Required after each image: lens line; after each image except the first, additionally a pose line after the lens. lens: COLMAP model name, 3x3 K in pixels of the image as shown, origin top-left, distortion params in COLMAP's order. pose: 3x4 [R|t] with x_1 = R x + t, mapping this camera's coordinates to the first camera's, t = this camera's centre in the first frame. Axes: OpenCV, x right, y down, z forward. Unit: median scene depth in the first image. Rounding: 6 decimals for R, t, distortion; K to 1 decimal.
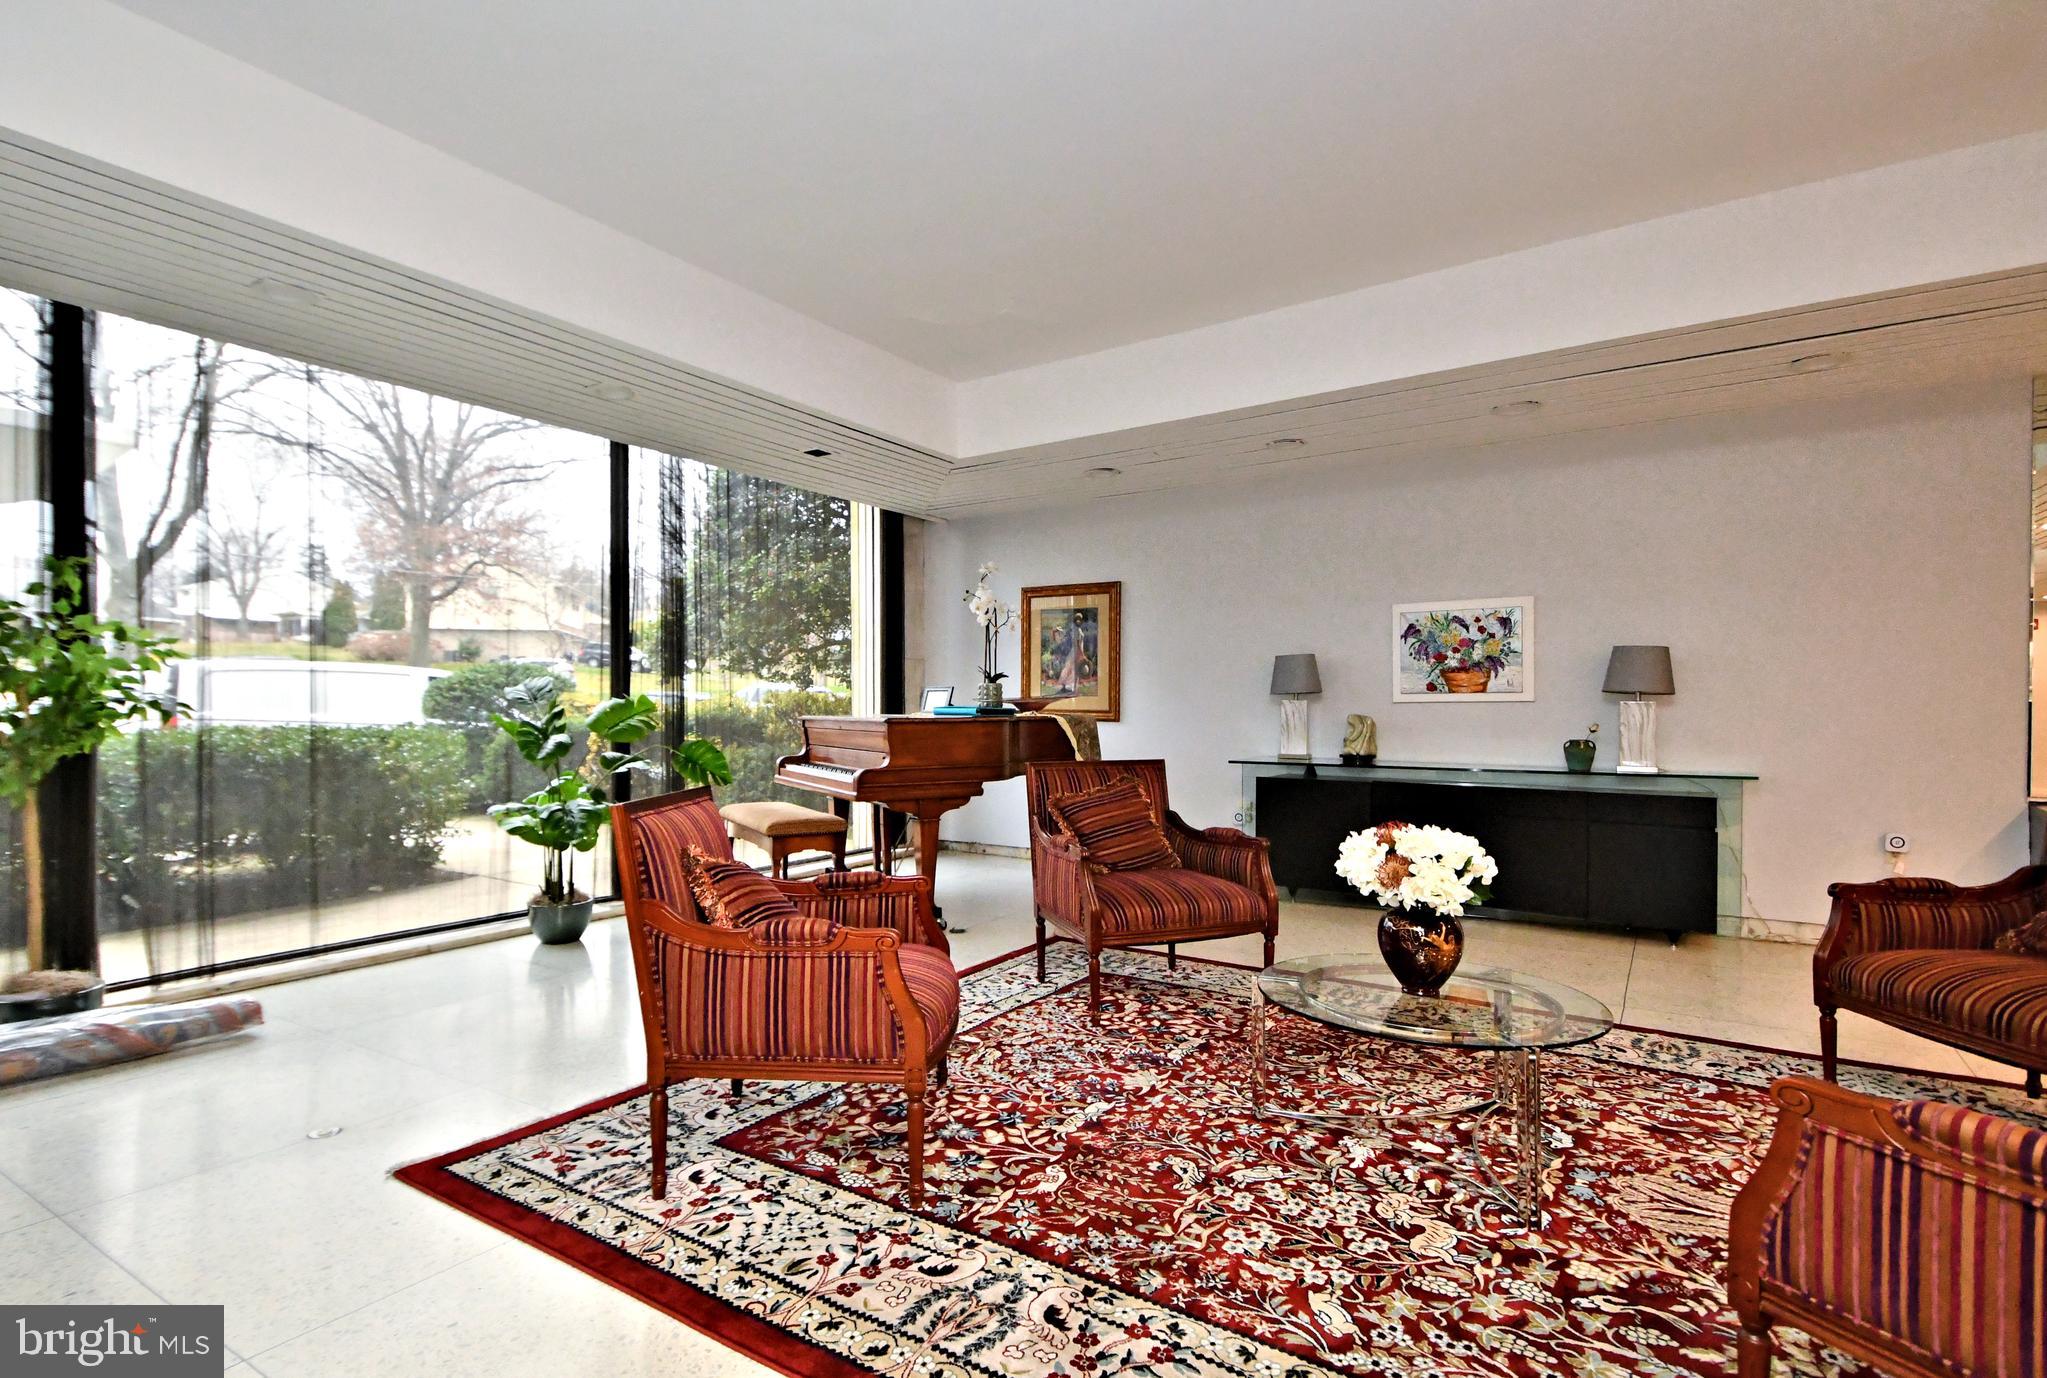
lens RADIAL K [[1010.2, 0, 1024.1], [0, 1010.2, 699.6], [0, 0, 1]] dist [0.004110, 0.000710]
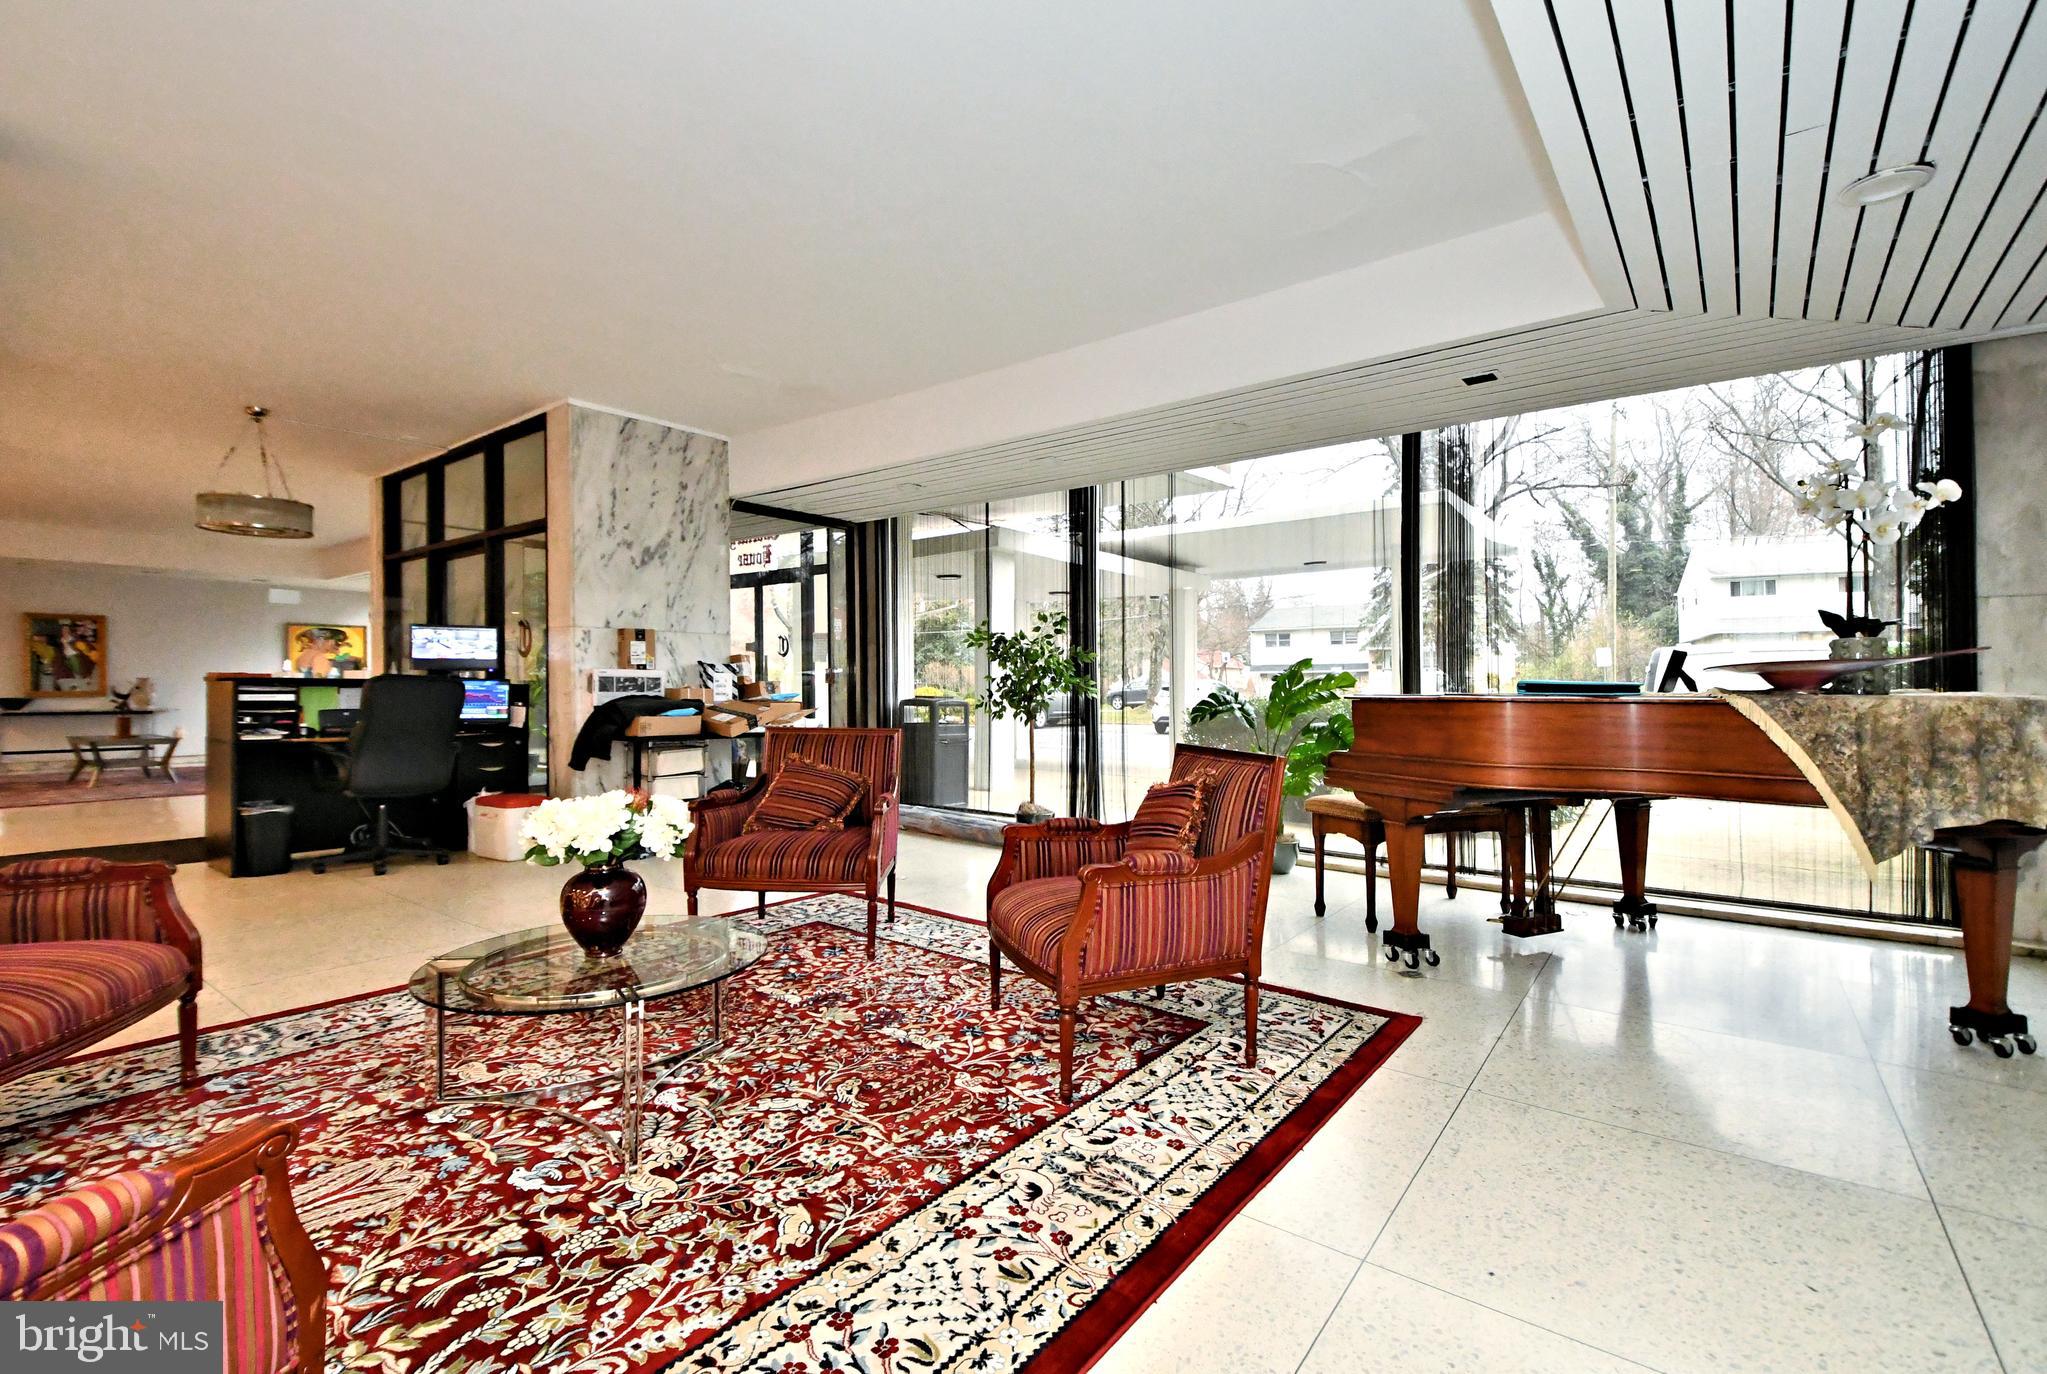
lens RADIAL K [[897.3, 0, 1022.4], [0, 897.3, 681.3], [0, 0, 1]] dist [0.000361, -0.000470]
pose [[-0.060886, 0.000818, -0.998144, 1.206593], [-0.000653, 0.999999, 0.000859, 0.008479], [0.998145, 0.000704, -0.060885, 1.397440]]
